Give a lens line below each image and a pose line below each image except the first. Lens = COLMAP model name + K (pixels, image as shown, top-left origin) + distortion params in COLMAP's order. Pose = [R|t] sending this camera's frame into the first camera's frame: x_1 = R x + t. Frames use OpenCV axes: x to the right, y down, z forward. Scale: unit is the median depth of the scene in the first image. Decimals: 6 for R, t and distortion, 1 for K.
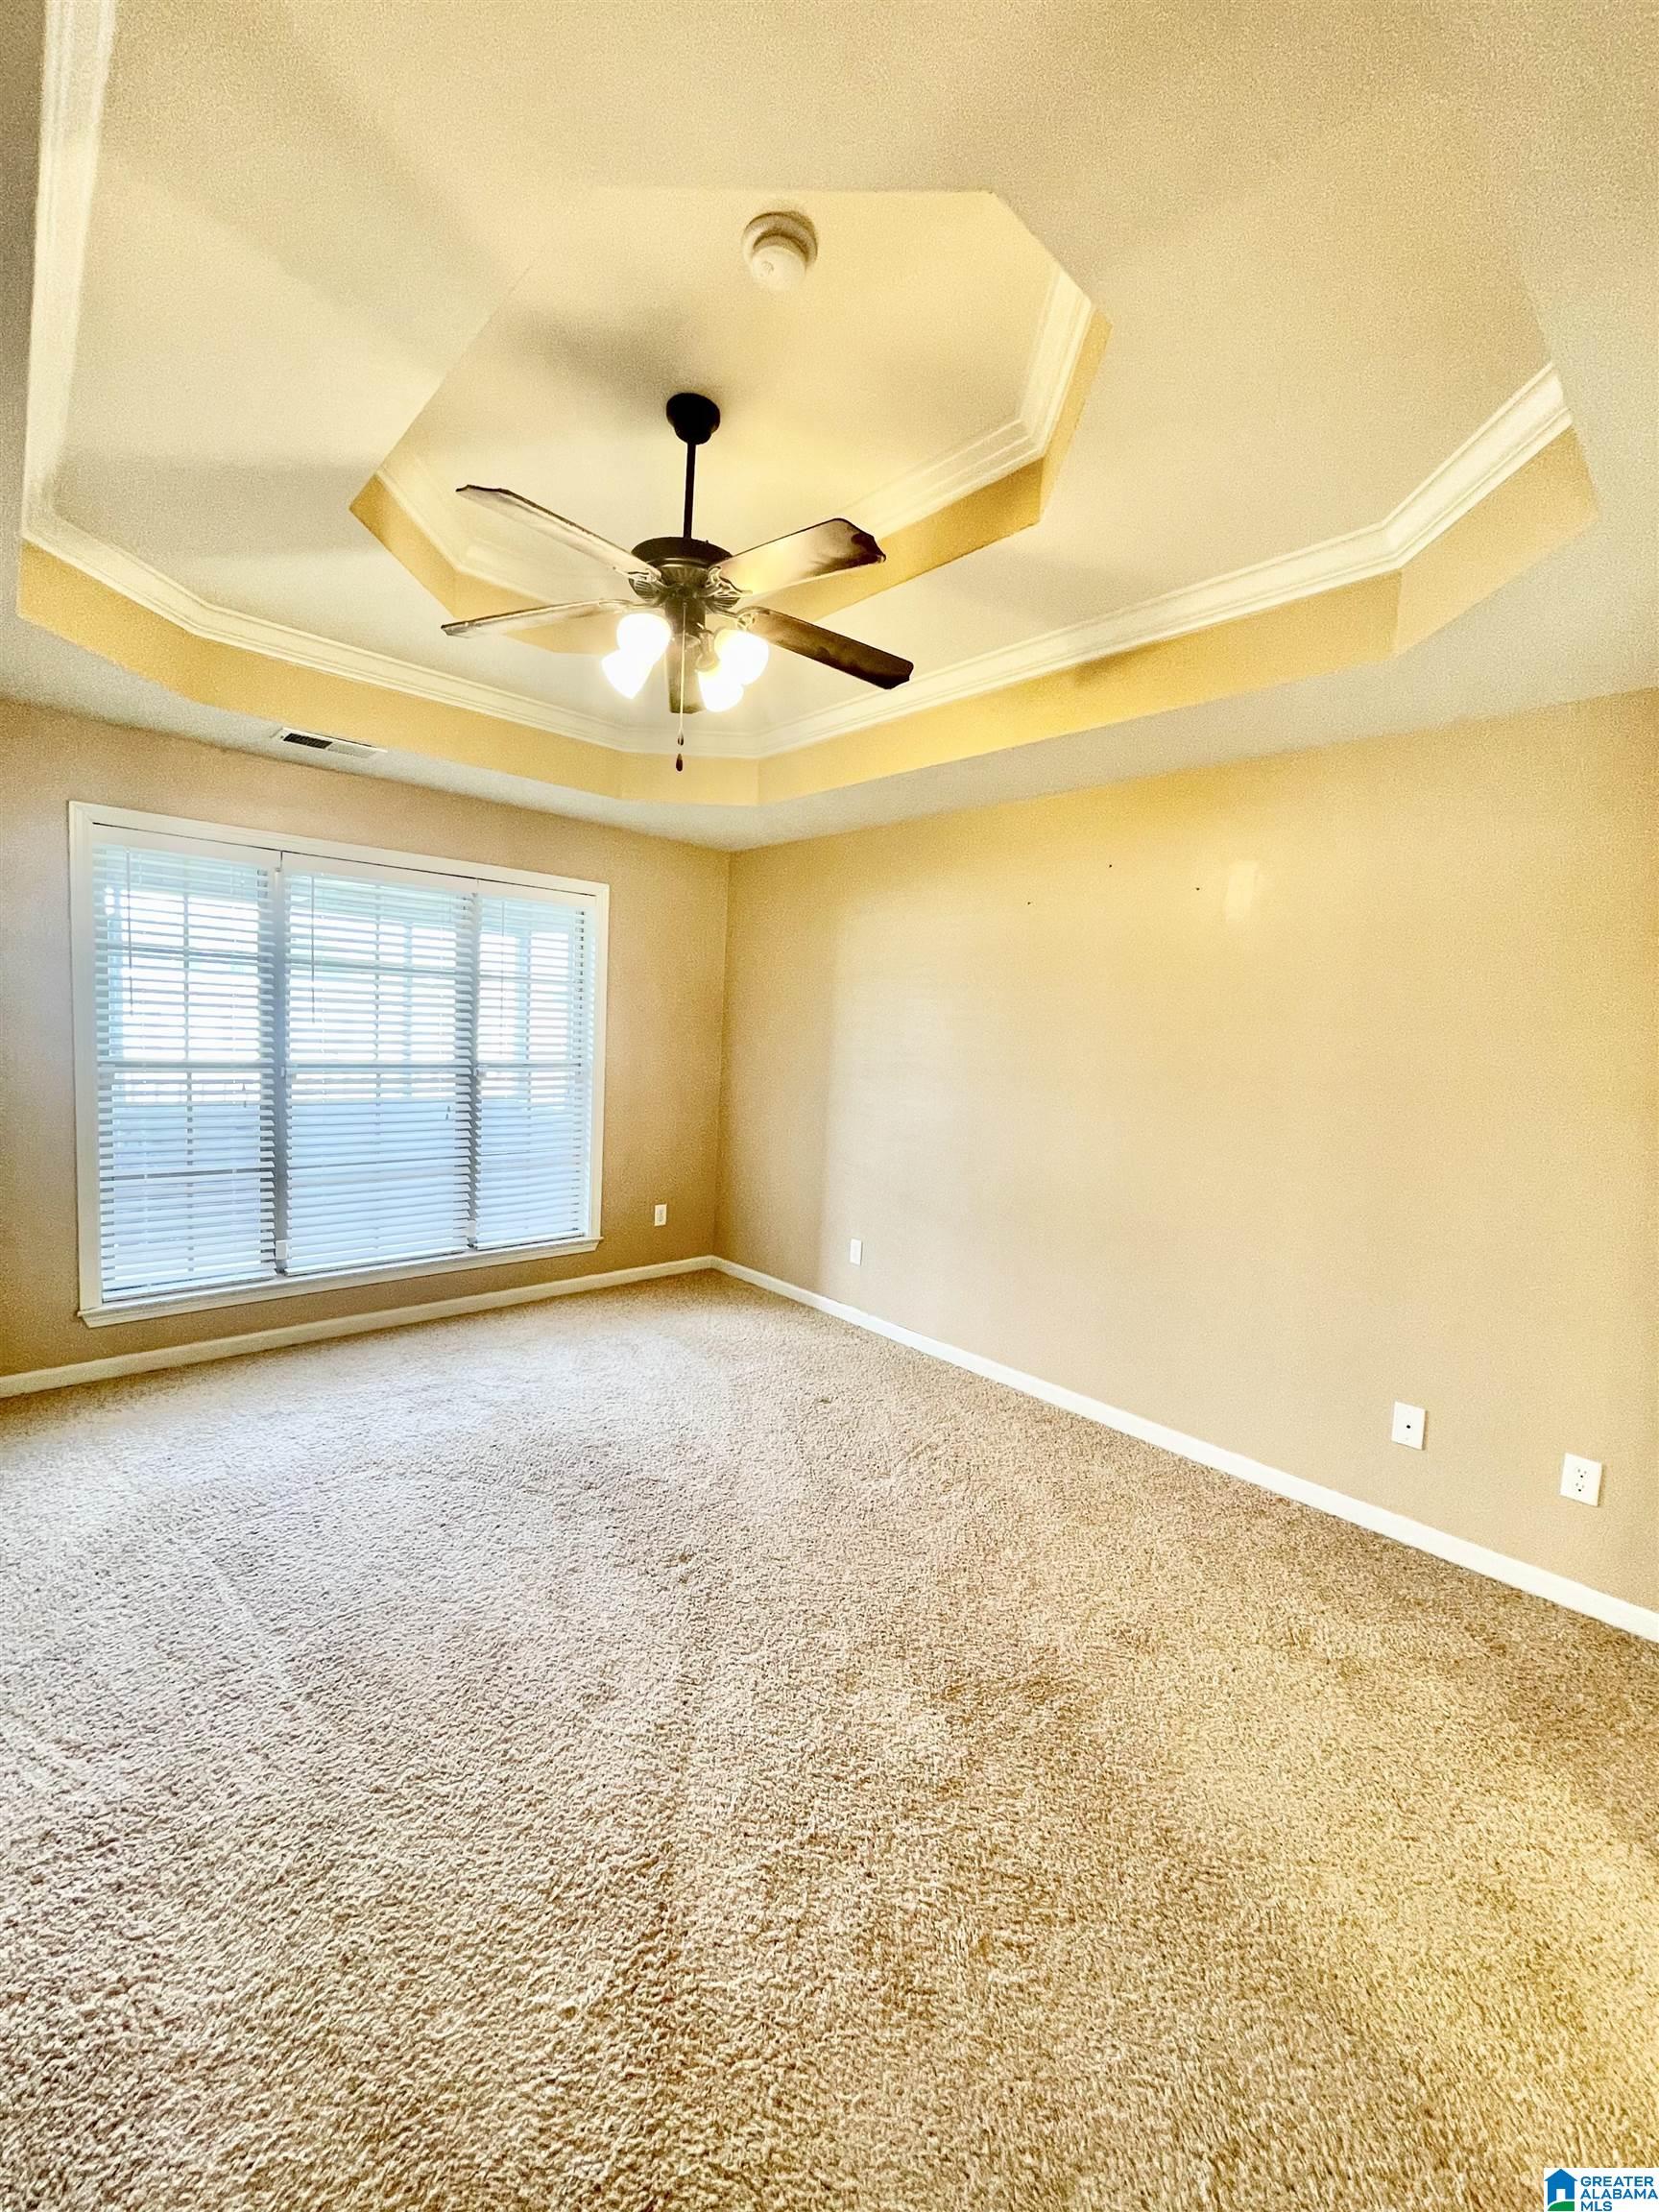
lens RADIAL K [[890.9, 0, 831.9], [0, 890.9, 1110.2], [0, 0, 1]] dist [-0.000034, -0.001684]
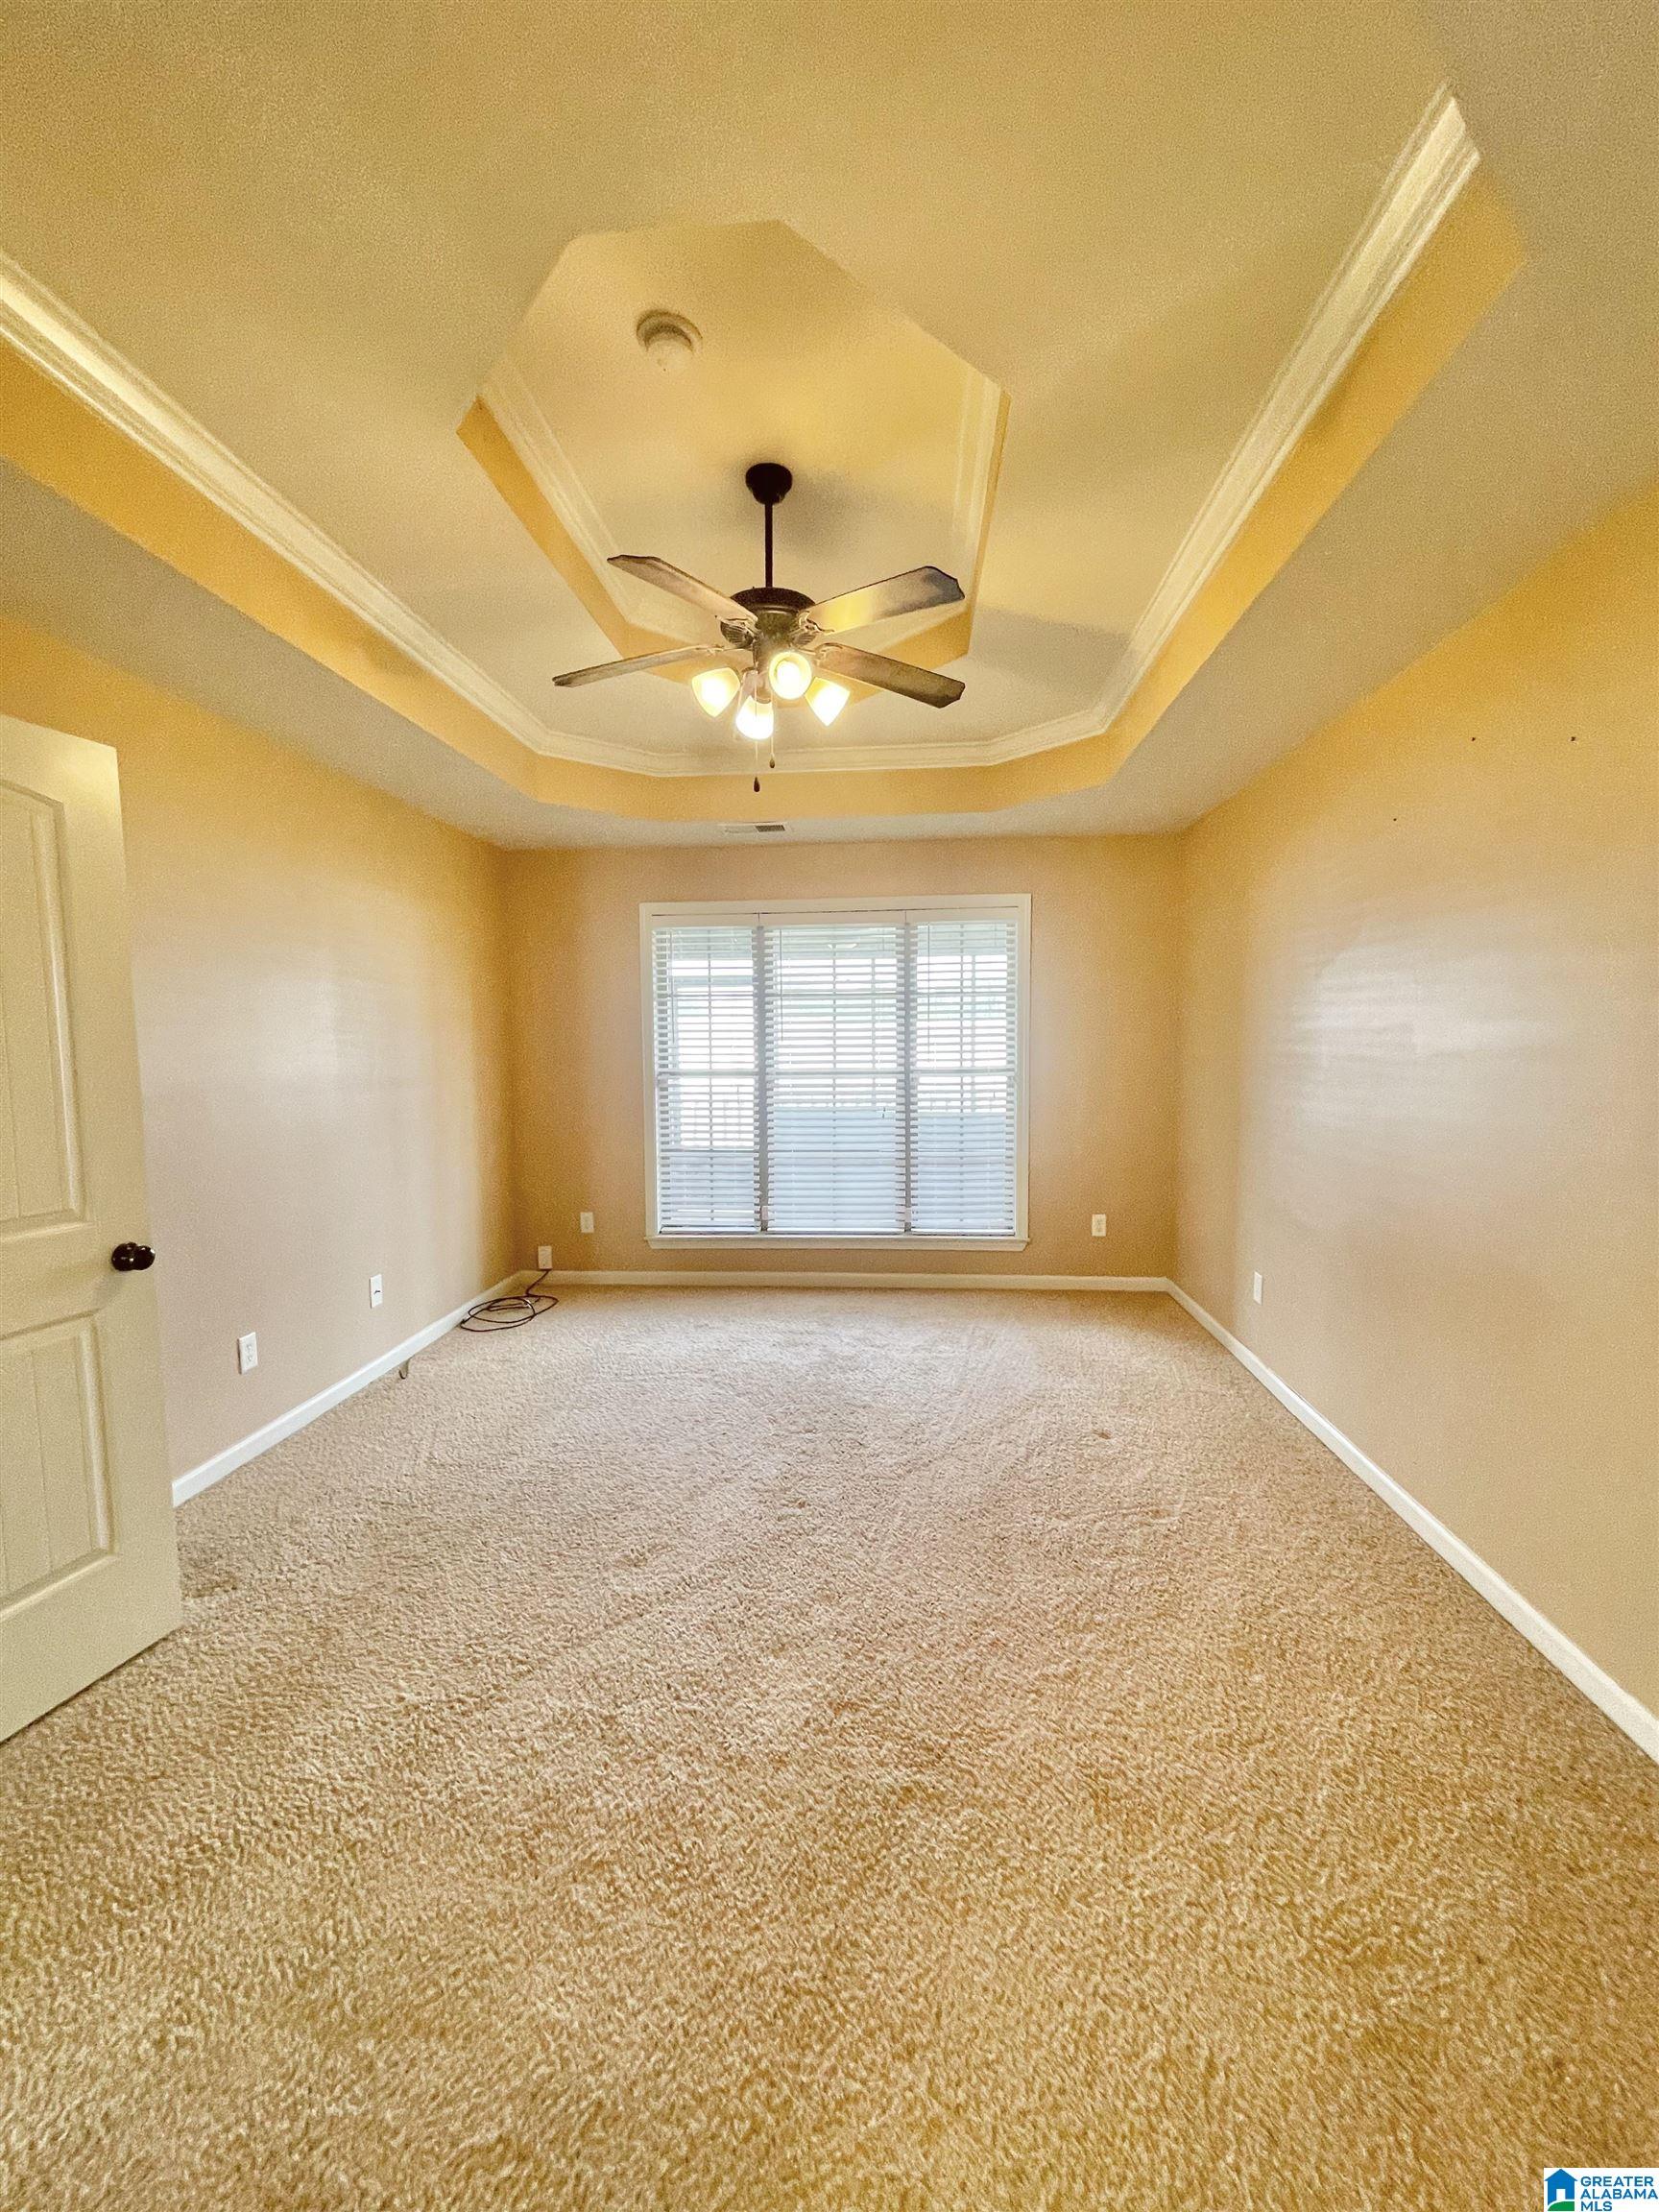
lens RADIAL K [[890.9, 0, 833.1], [0, 890.9, 1102.9], [0, 0, 1]] dist [-0.000034, -0.001684]
pose [[0.674182, -0.000497, -0.738565, 0.474671], [-0.029203, 0.999200, -0.027329, 0.030445], [0.737987, 0.039993, 0.673628, 0.198865]]
